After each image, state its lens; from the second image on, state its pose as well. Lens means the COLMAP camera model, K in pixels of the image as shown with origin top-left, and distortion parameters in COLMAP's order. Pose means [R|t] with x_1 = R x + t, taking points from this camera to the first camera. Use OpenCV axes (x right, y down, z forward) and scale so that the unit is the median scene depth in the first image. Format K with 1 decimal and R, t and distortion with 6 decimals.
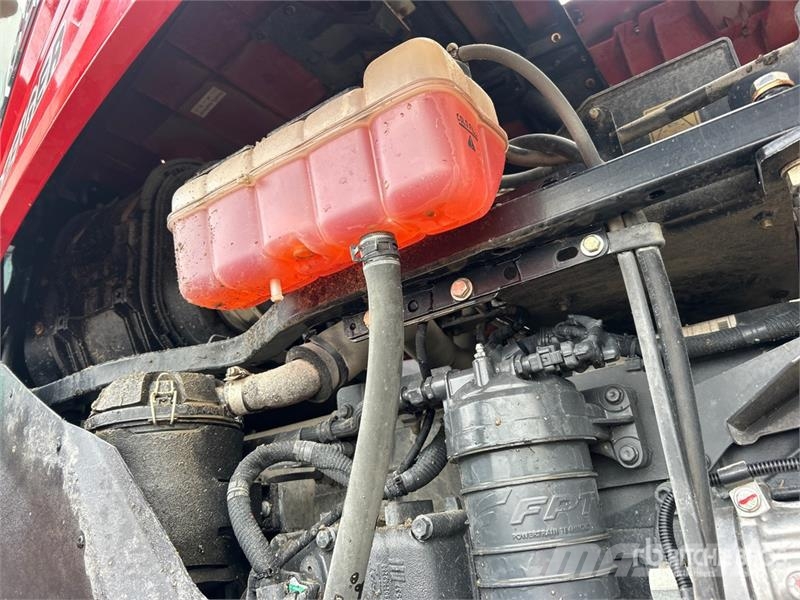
lens RADIAL K [[605.1, 0, 397.7], [0, 605.1, 304.6], [0, 0, 1]] dist [0.041170, -0.021805]
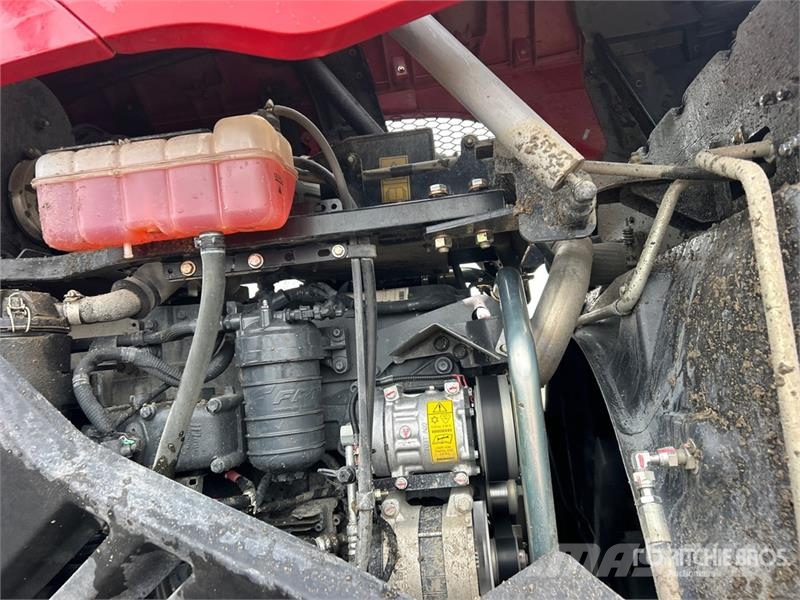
lens RADIAL K [[605.1, 0, 399.1], [0, 605.1, 299.1], [0, 0, 1]] dist [0.041170, -0.021805]
pose [[0.895680, 0.080180, 0.437411, -0.258176], [-0.162943, 0.974376, 0.155048, -0.250527], [-0.413771, -0.210147, 0.885794, -0.603066]]
